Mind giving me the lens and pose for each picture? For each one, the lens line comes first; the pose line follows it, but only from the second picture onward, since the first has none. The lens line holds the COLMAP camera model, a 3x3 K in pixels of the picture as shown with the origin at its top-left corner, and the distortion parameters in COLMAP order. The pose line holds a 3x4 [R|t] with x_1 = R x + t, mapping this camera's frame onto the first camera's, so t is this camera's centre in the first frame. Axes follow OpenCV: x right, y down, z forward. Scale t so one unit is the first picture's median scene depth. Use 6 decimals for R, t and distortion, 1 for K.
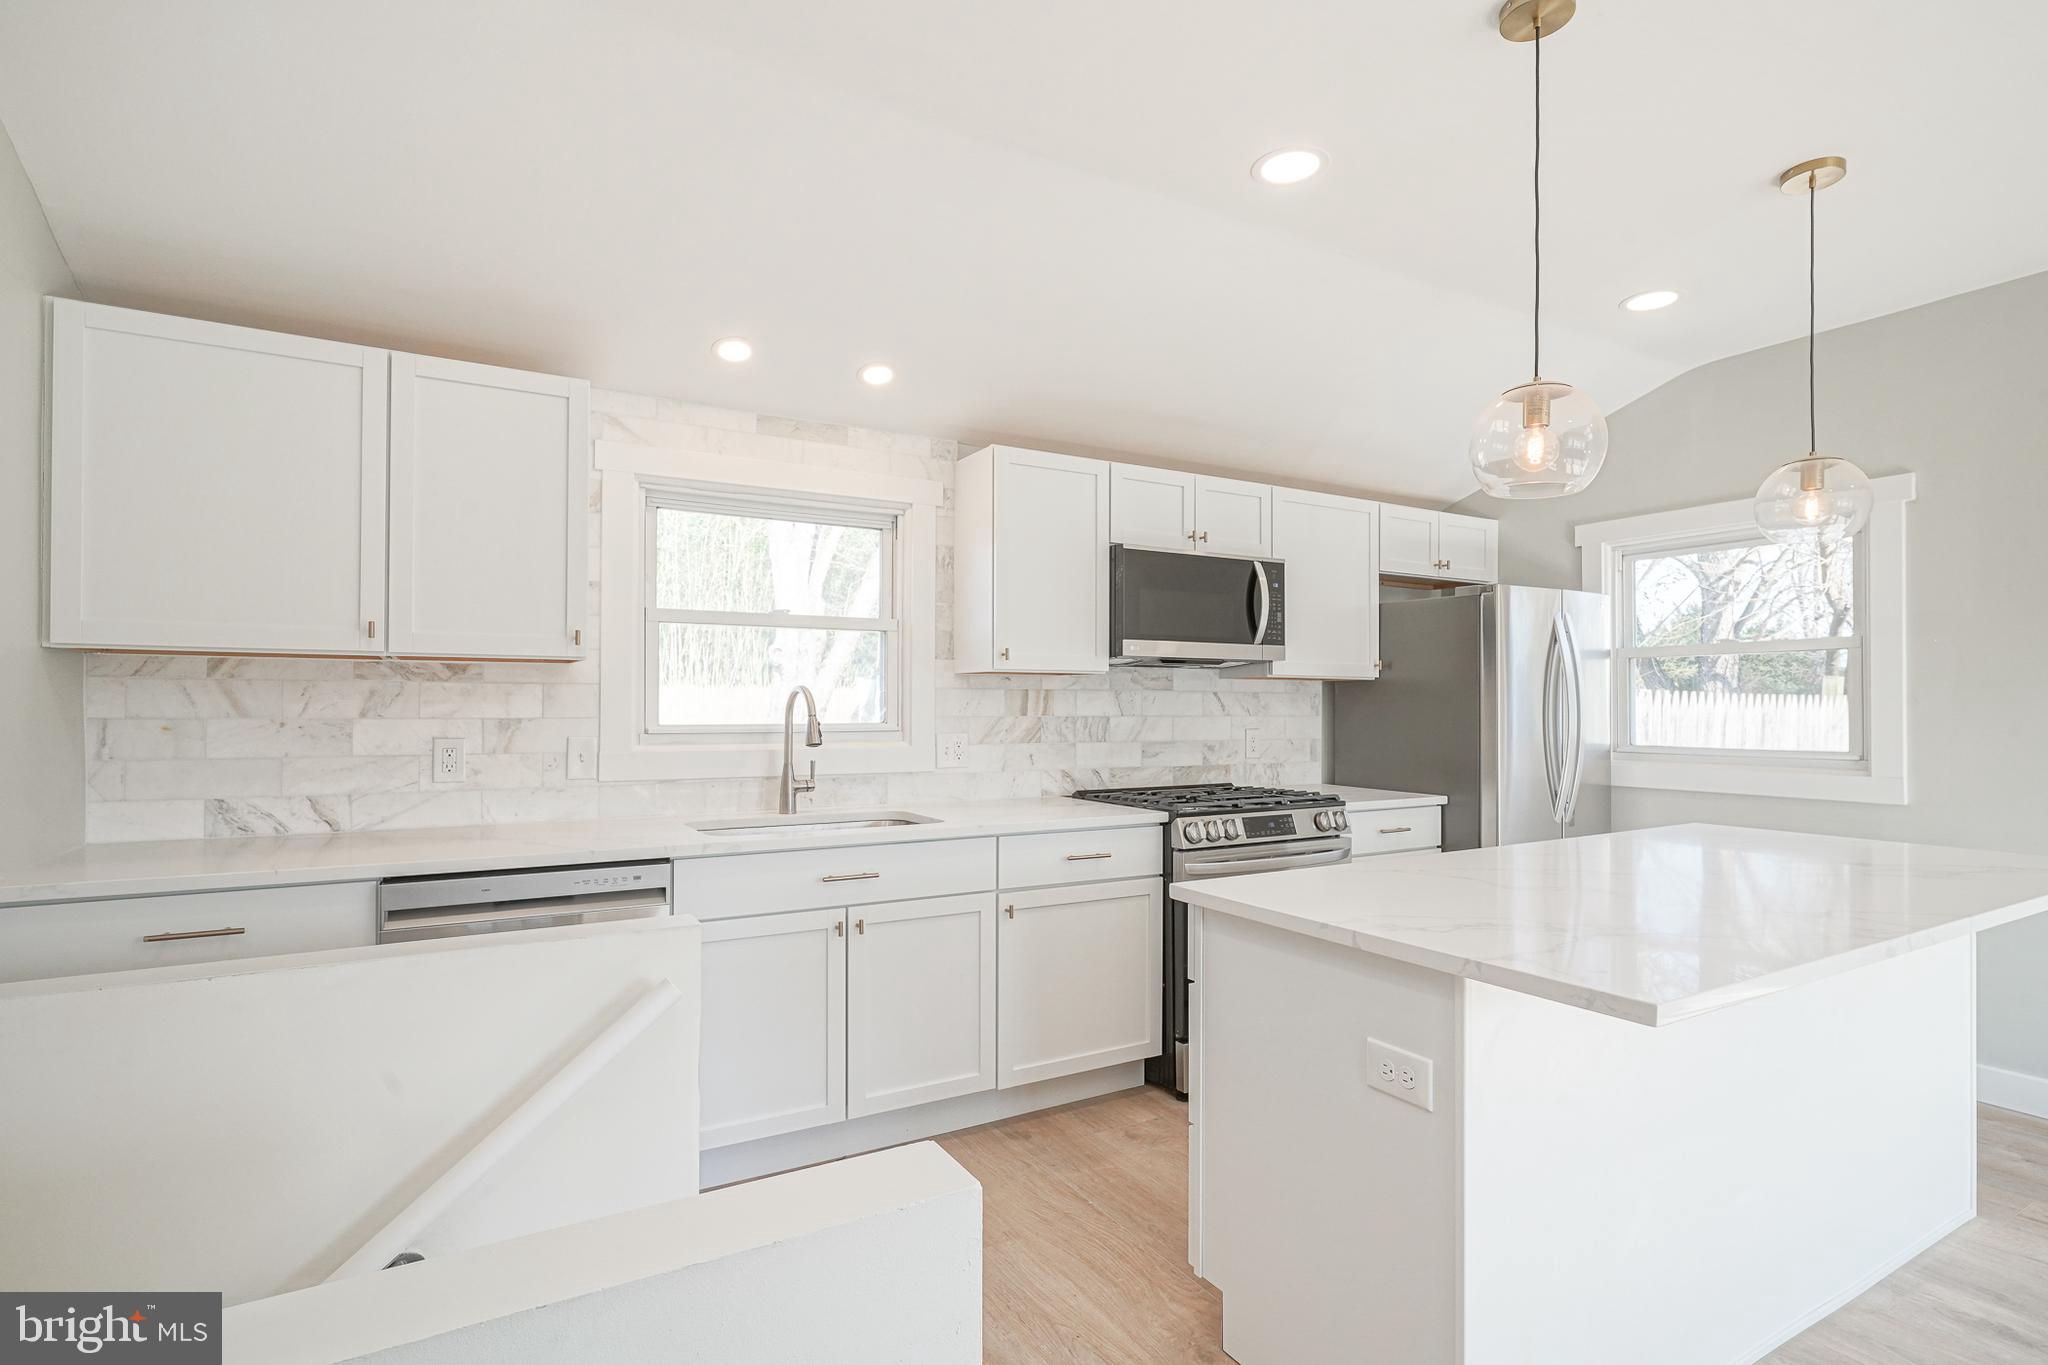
lens RADIAL K [[1006.6, 0, 1035.7], [0, 1006.6, 701.5], [0, 0, 1]] dist [-0.009980, 0.005428]
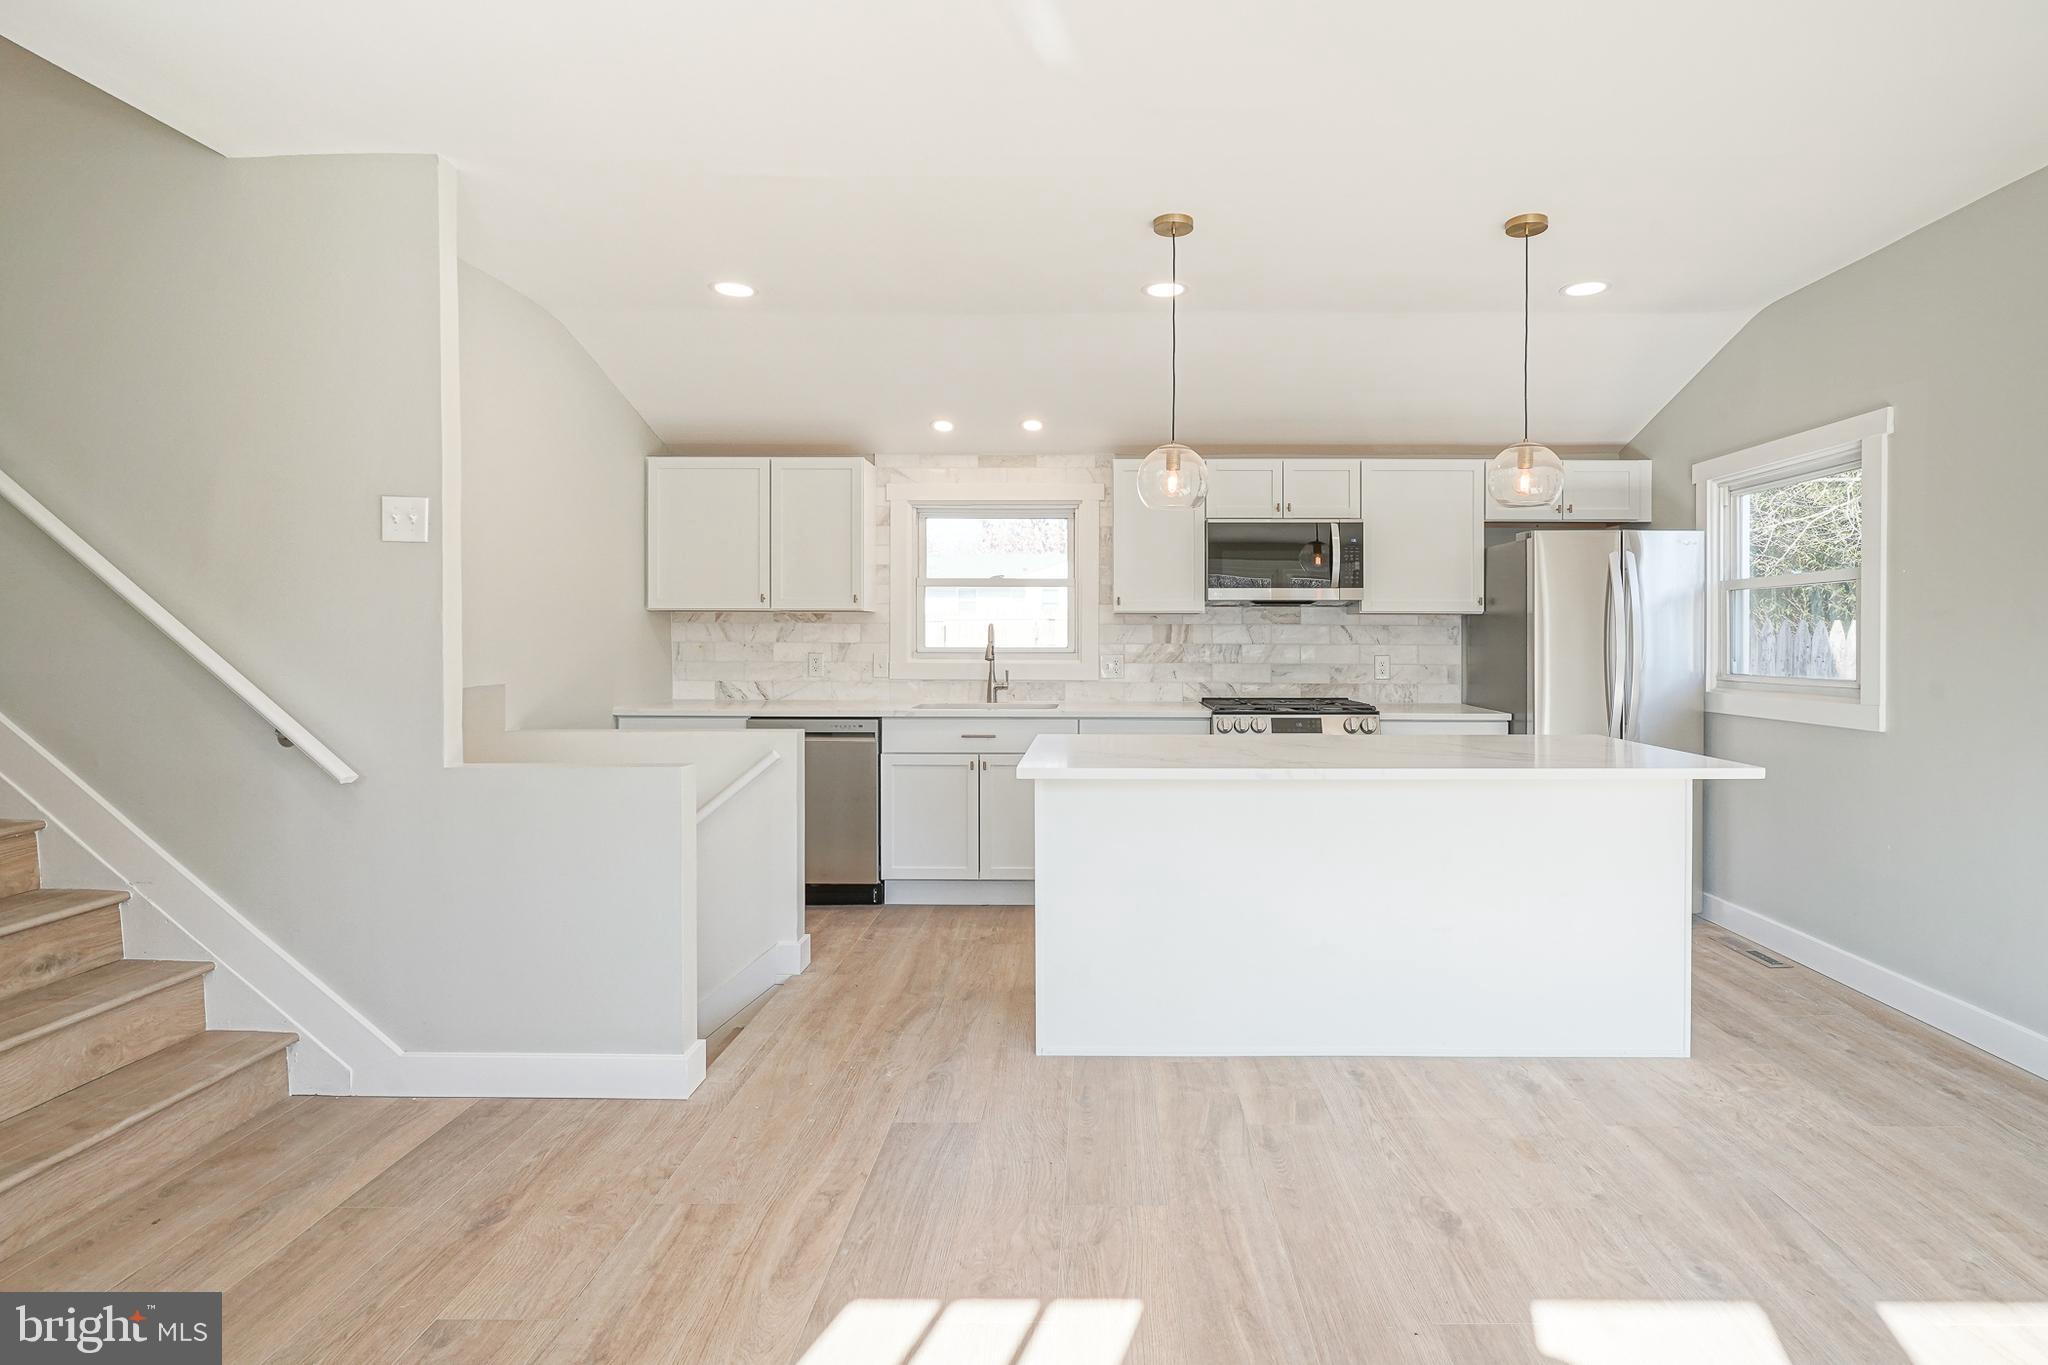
lens RADIAL K [[1006.6, 0, 1092.3], [0, 1006.6, 663.4], [0, 0, 1]] dist [-0.009980, 0.005428]
pose [[0.856959, 0.013363, -0.515211, 0.649782], [0.001621, 0.999589, 0.028622, 0.001936], [0.515382, -0.025363, 0.856585, -0.272624]]
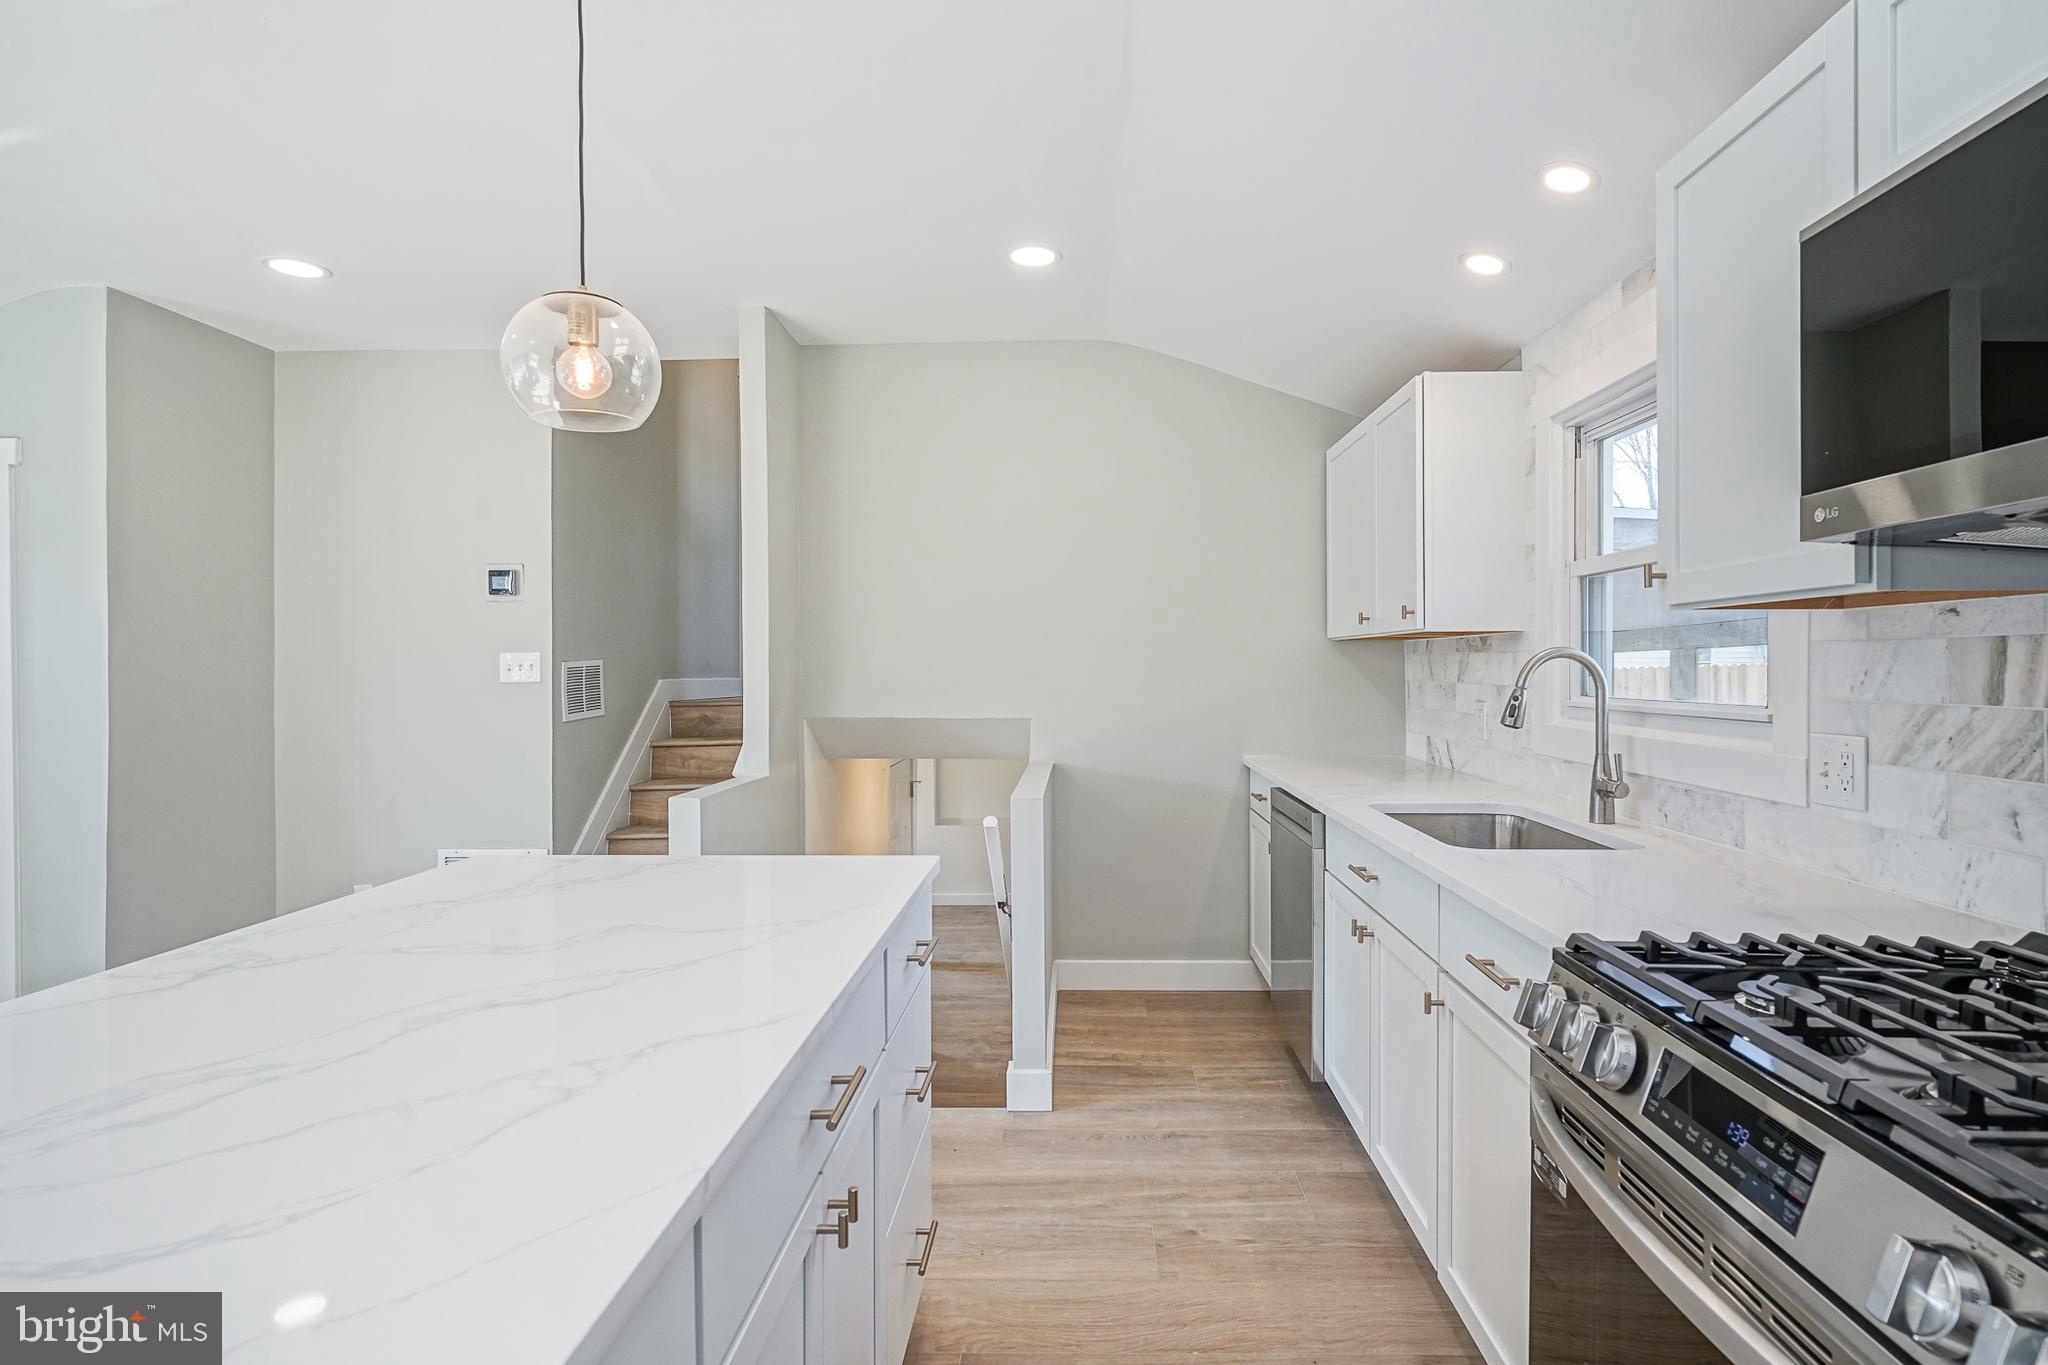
lens RADIAL K [[1006.6, 0, 1053.5], [0, 1006.6, 671.5], [0, 0, 1]] dist [-0.009980, 0.005428]
pose [[-0.534669, 0.001779, -0.845060, 0.521602], [0.004315, 0.999990, -0.000625, 0.000159], [0.845051, -0.003981, -0.534672, 0.940251]]
